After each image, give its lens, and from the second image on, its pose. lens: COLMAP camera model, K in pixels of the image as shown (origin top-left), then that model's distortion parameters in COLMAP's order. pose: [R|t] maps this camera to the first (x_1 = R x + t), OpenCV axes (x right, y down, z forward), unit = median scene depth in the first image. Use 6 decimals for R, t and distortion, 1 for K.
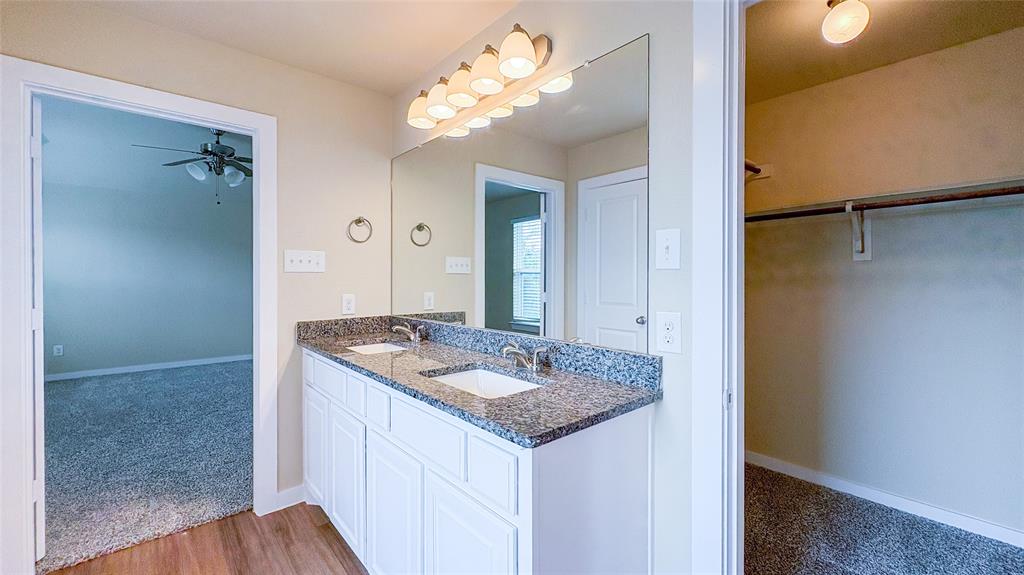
lens RADIAL K [[413.2, 0, 508.2], [0, 413.2, 281.8], [0, 0, 1]] dist [0.000706, -0.000079]
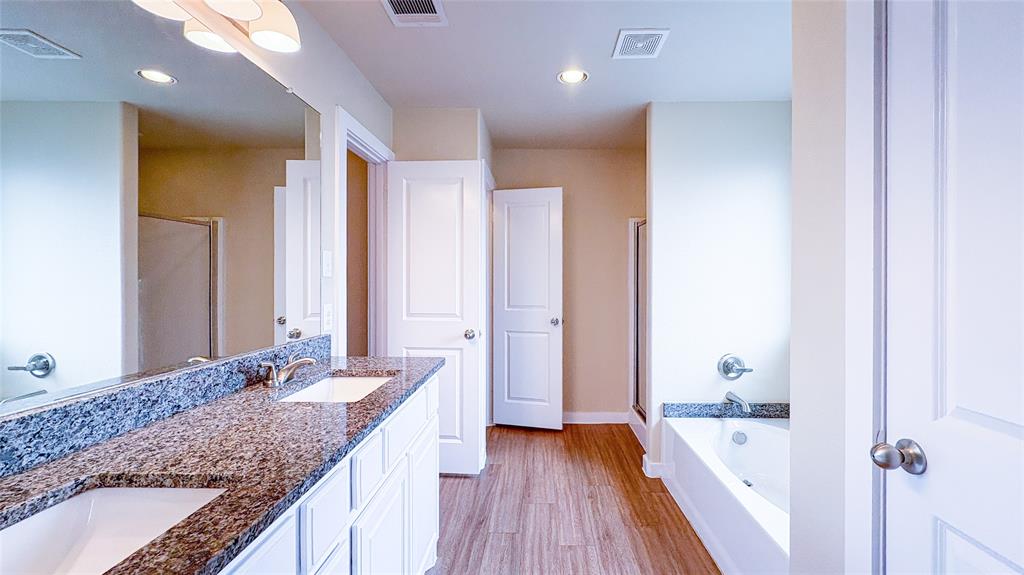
lens RADIAL K [[411.5, 0, 515.3], [0, 411.5, 273.5], [0, 0, 1]] dist [0.000036, 0.000063]
pose [[-0.724648, 0.008110, 0.689072, -0.733982], [0.001399, 0.999946, -0.010297, -0.016577], [-0.689118, -0.006498, -0.724620, 1.003912]]
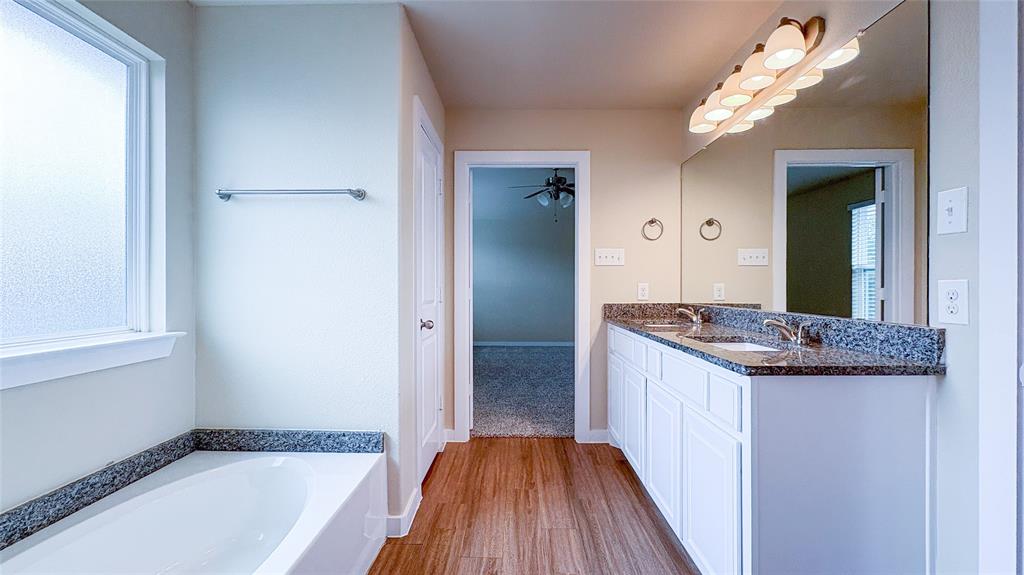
lens RADIAL K [[420.9, 0, 512.0], [0, 420.9, 287.5], [0, 0, 1]] dist [0.000802, 0.000060]
pose [[0.751461, -0.000195, -0.659777, 0.165250], [-0.004241, 0.999978, -0.005126, 0.060428], [0.659764, 0.006650, 0.751444, -0.211748]]
